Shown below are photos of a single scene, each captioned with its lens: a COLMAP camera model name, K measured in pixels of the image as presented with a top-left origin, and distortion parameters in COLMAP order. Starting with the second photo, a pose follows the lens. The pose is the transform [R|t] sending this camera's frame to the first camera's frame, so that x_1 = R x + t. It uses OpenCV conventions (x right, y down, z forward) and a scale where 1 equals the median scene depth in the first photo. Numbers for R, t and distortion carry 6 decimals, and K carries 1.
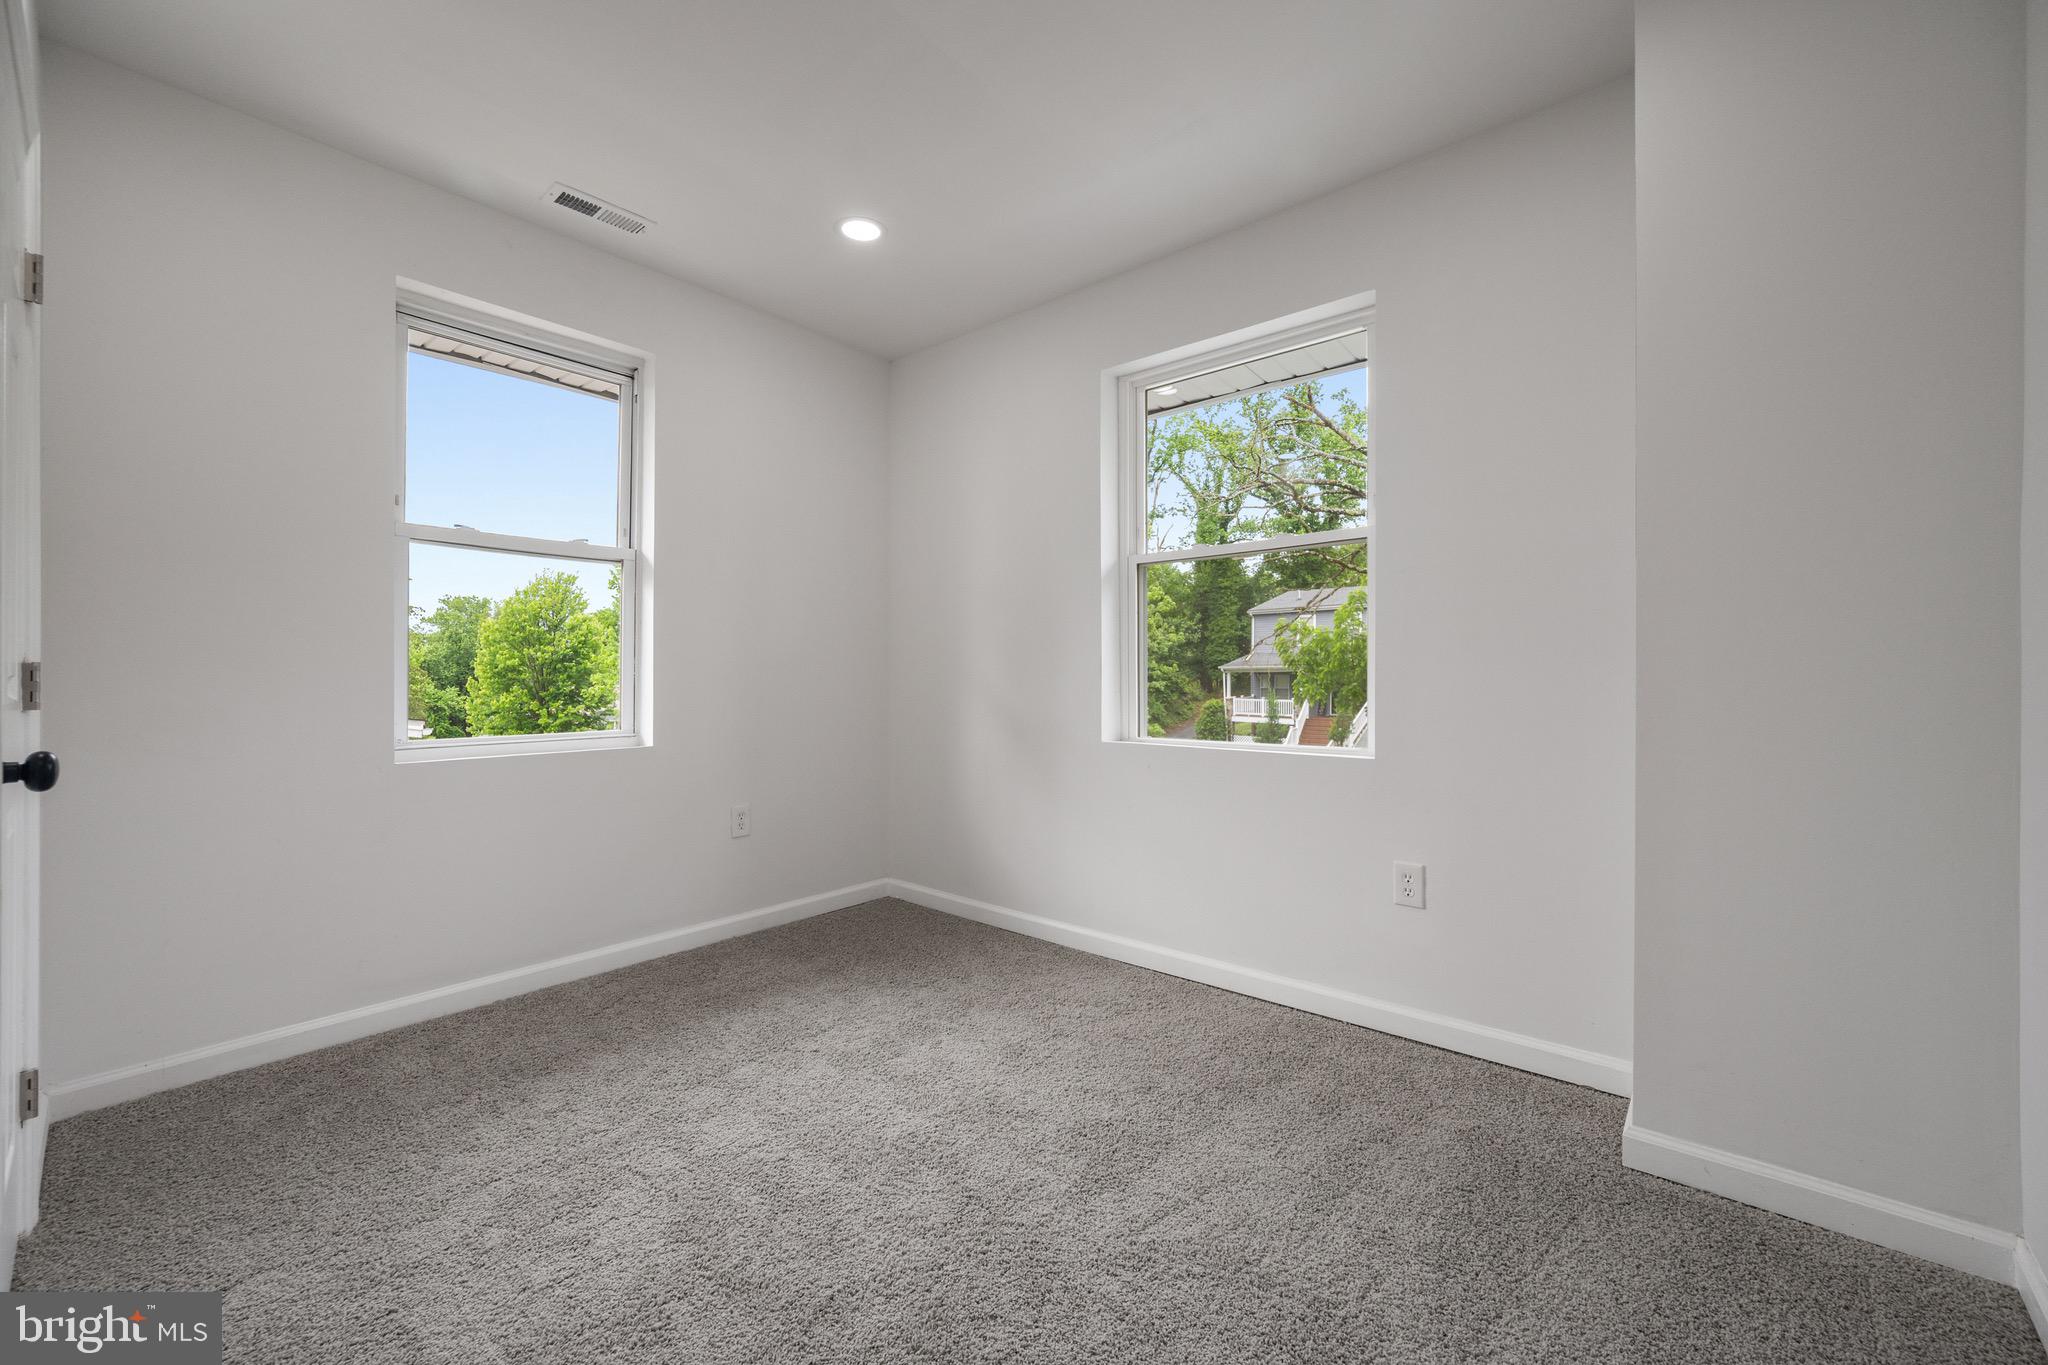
lens RADIAL K [[805.0, 0, 1018.7], [0, 805.0, 662.7], [0, 0, 1]] dist [-0.000225, 0.000084]
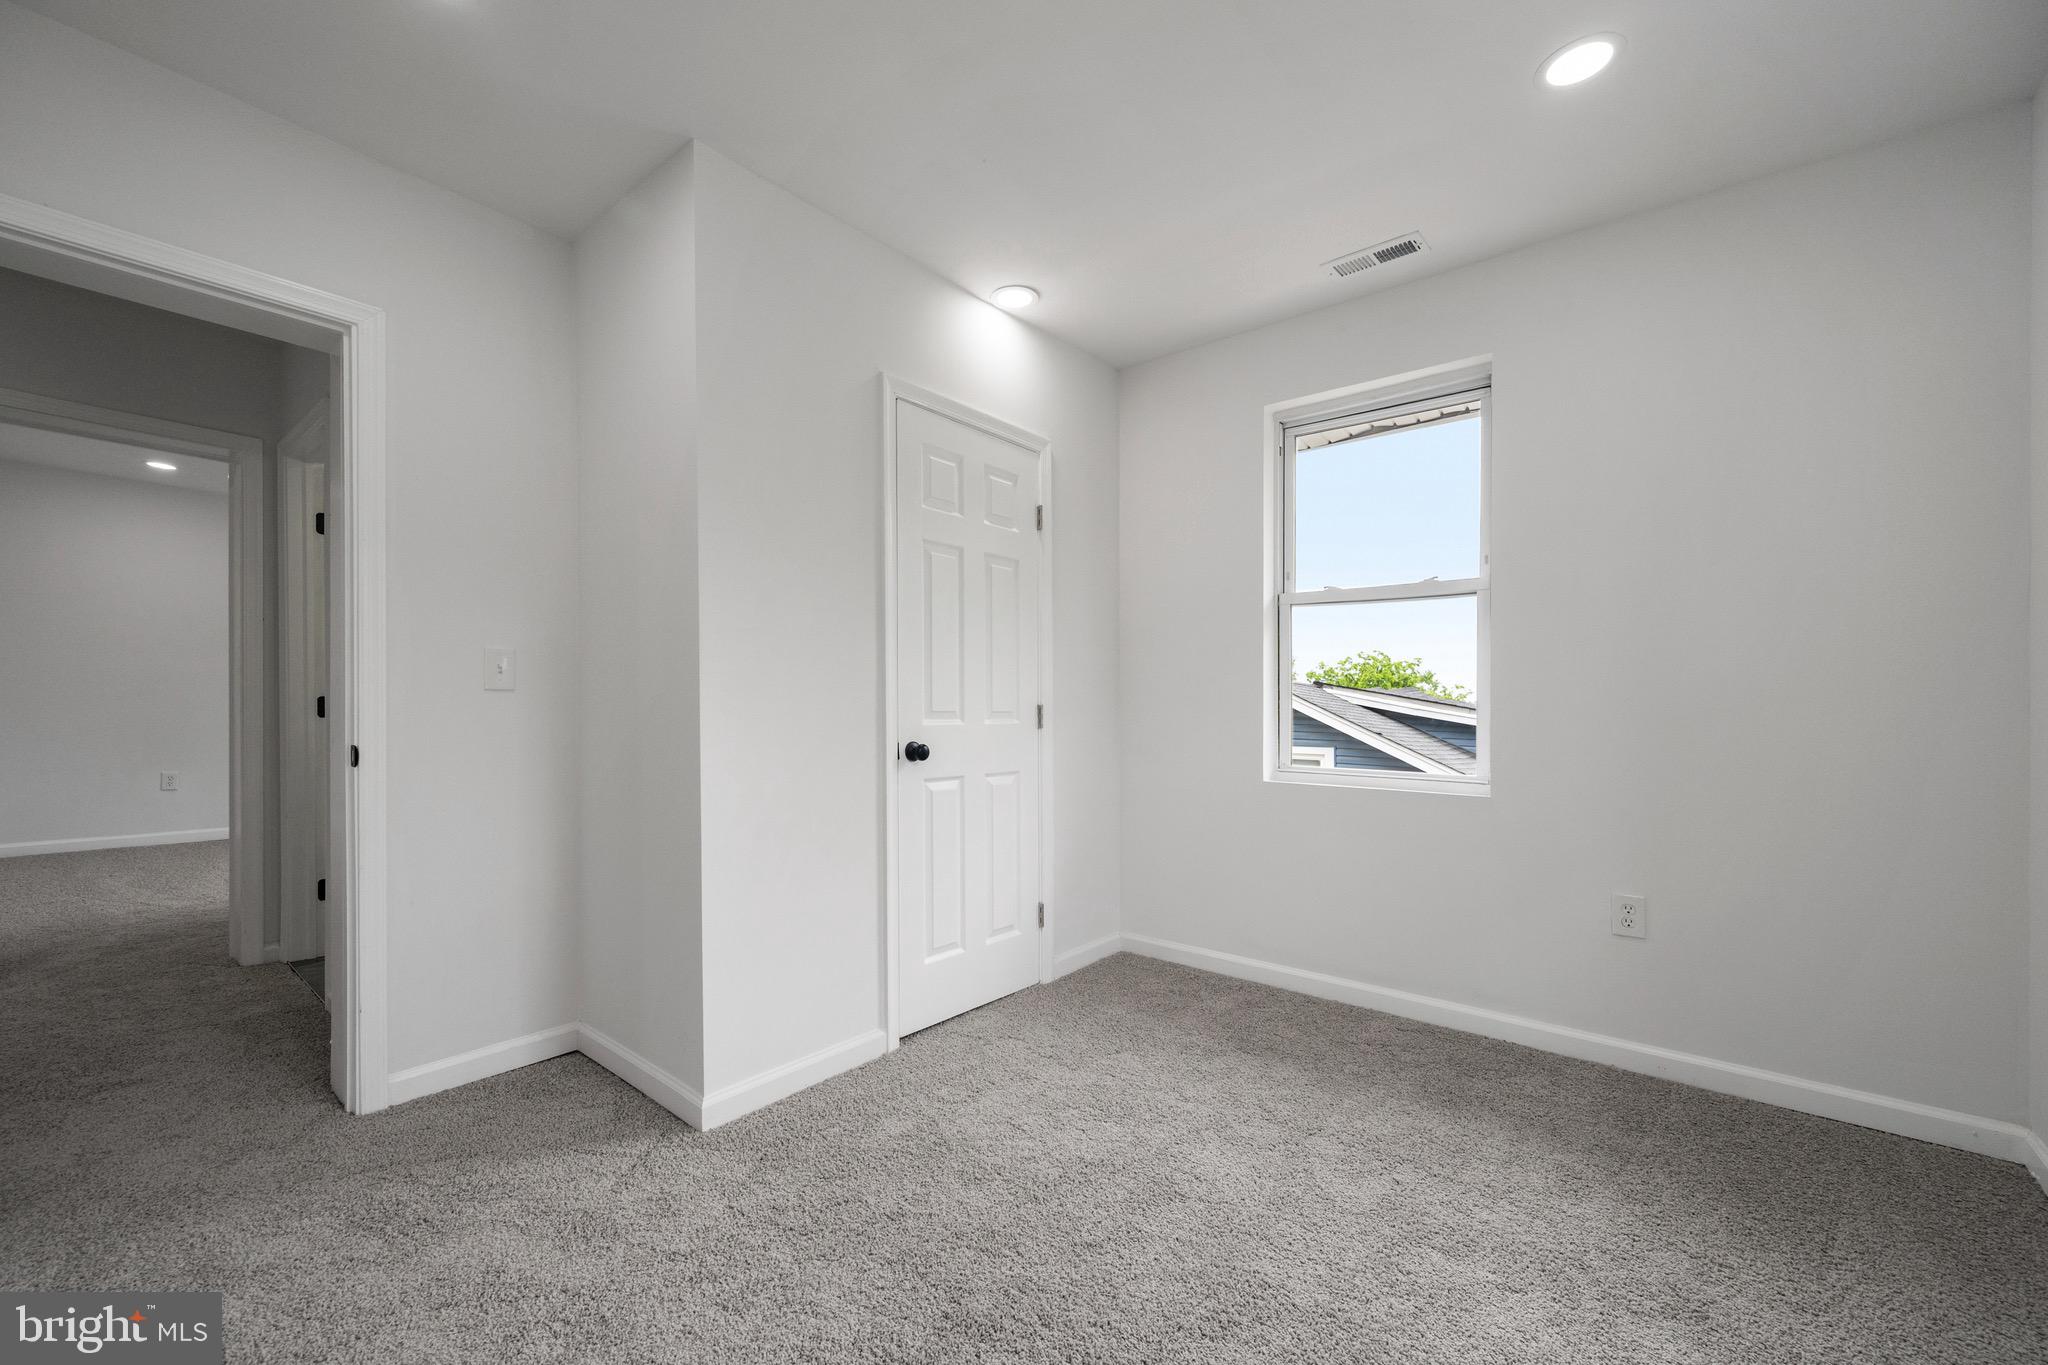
lens RADIAL K [[811.4, 0, 1008.5], [0, 811.4, 700.0], [0, 0, 1]] dist [0.000211, -0.000007]
pose [[0.011937, -0.004482, -0.999919, 0.502185], [0.005952, 0.999973, -0.004412, -0.002200], [0.999911, -0.005899, 0.011964, 0.534258]]
